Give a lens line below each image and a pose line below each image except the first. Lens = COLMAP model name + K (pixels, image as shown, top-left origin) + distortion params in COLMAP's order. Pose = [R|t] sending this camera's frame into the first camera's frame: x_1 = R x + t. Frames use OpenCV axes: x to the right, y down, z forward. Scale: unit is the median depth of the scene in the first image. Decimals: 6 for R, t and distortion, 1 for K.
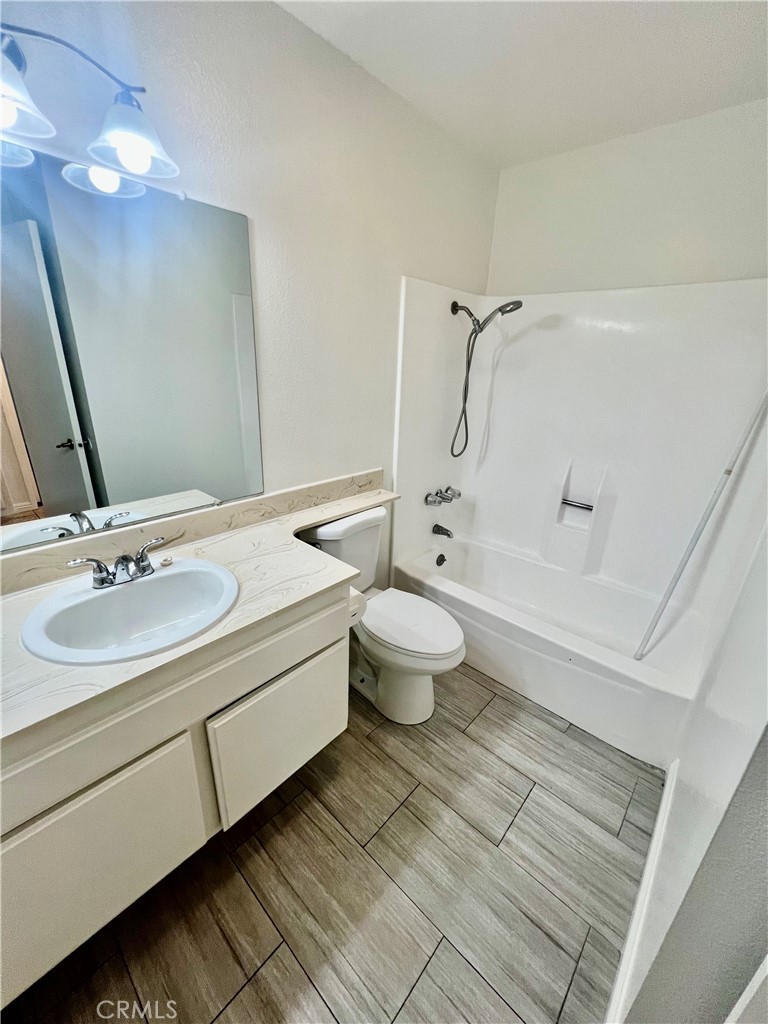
lens RADIAL K [[412.4, 0, 387.2], [0, 412.4, 510.7], [0, 0, 1]] dist [0.000578, 0.000161]
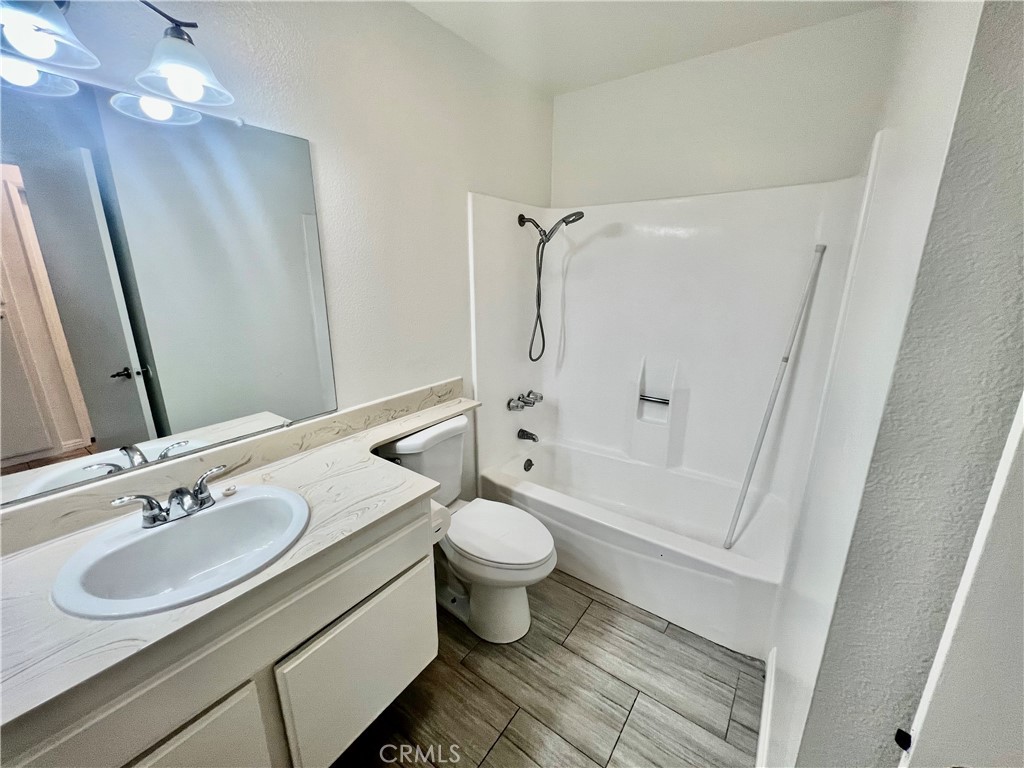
lens RADIAL K [[412.4, 0, 511.1], [0, 412.4, 380.5], [0, 0, 1]] dist [0.000578, 0.000161]
pose [[0.994173, -0.065566, 0.085559, 0.027113], [0.073056, 0.993476, -0.087568, 0.002636], [-0.079259, 0.093308, 0.992478, 0.001372]]
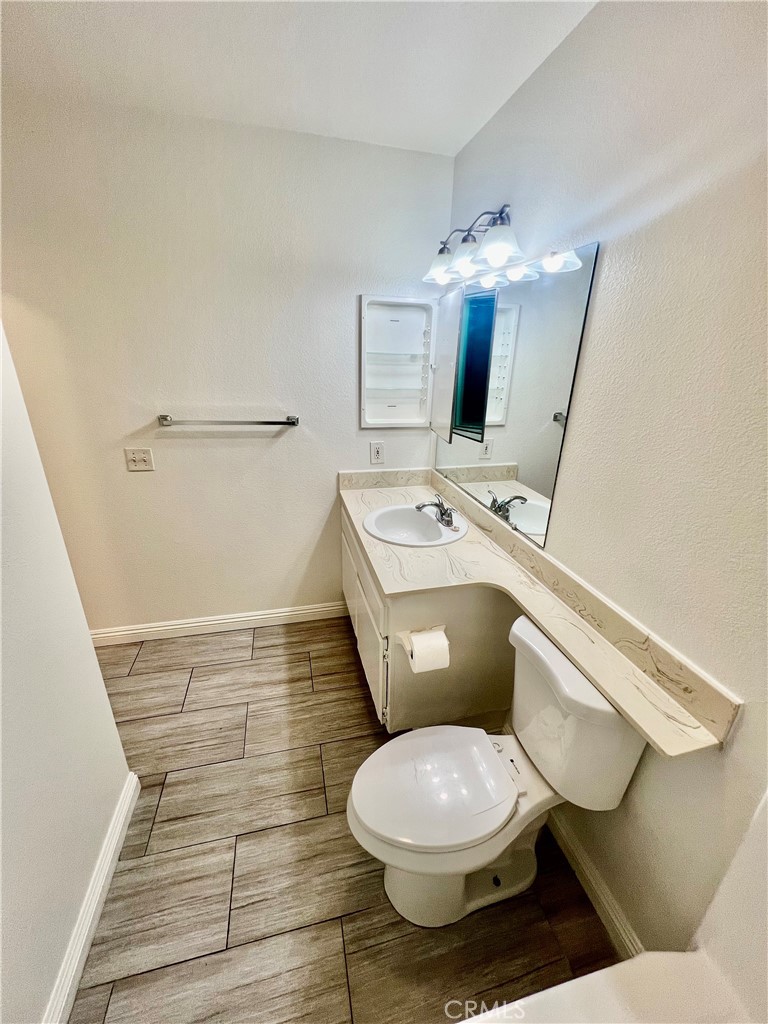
lens RADIAL K [[412.4, 0, 387.2], [0, 412.4, 510.7], [0, 0, 1]] dist [0.000578, 0.000161]
pose [[-0.558740, 0.243899, -0.792668, 0.584523], [-0.330869, 0.810866, 0.482723, -0.436623], [0.760484, 0.531986, -0.372364, 1.053937]]
